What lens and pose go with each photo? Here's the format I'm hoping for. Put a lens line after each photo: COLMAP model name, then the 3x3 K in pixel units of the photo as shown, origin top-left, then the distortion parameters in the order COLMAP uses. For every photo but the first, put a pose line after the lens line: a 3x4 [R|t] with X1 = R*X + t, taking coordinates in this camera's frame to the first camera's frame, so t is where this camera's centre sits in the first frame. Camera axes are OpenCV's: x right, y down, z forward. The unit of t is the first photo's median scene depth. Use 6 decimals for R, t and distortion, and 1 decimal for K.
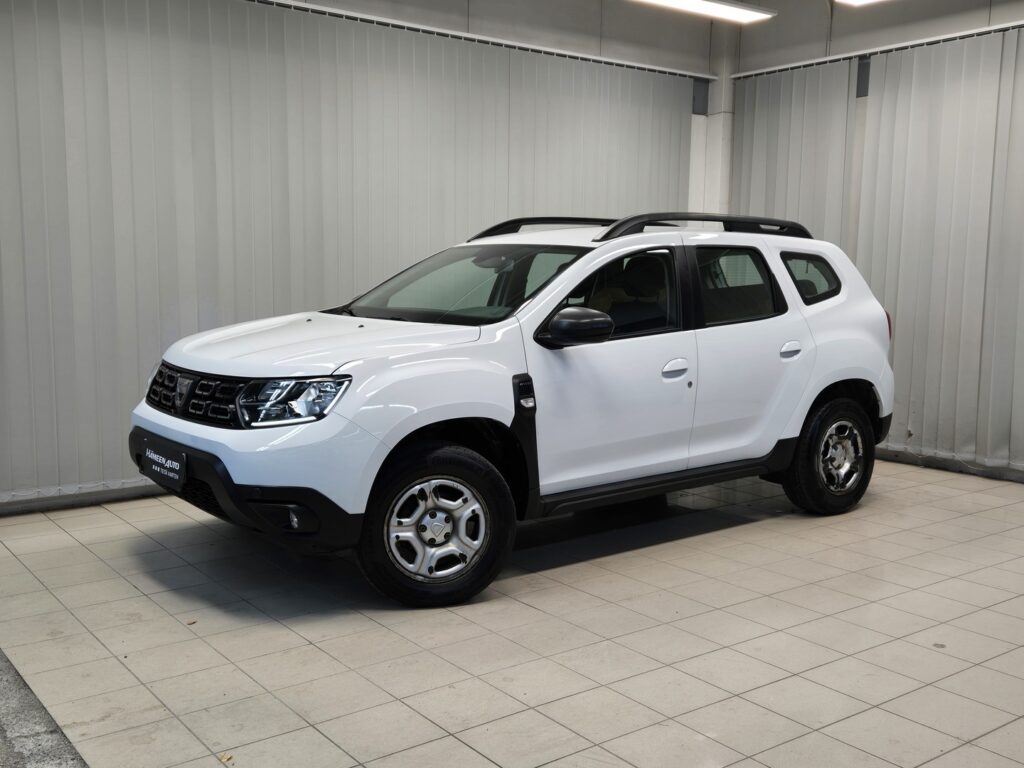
lens RADIAL K [[1056.6, 0, 512.0], [0, 1056.6, 384.0], [0, 0, 1]] dist [0.016387, 0.019382]
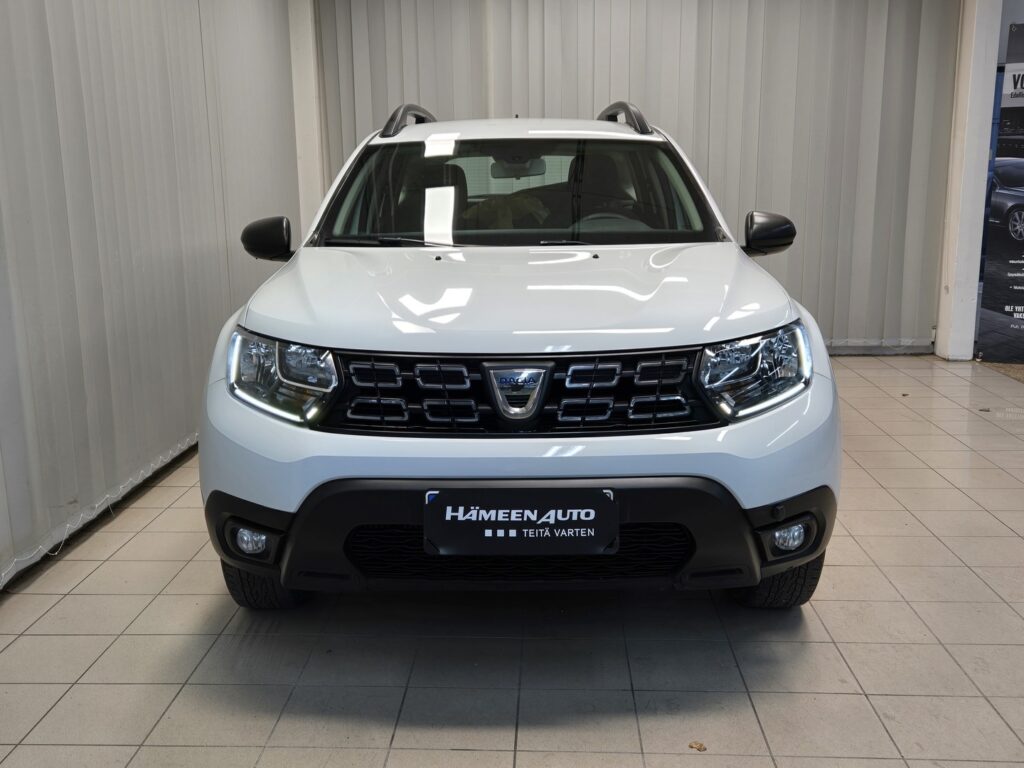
lens RADIAL K [[1056.6, 0, 512.0], [0, 1056.6, 384.0], [0, 0, 1]] dist [0.016387, 0.019382]
pose [[0.634837, -0.168924, 0.753954, -0.452356], [0.109821, 0.985628, 0.128360, -0.043115], [-0.764802, 0.001313, 0.644265, 0.382998]]
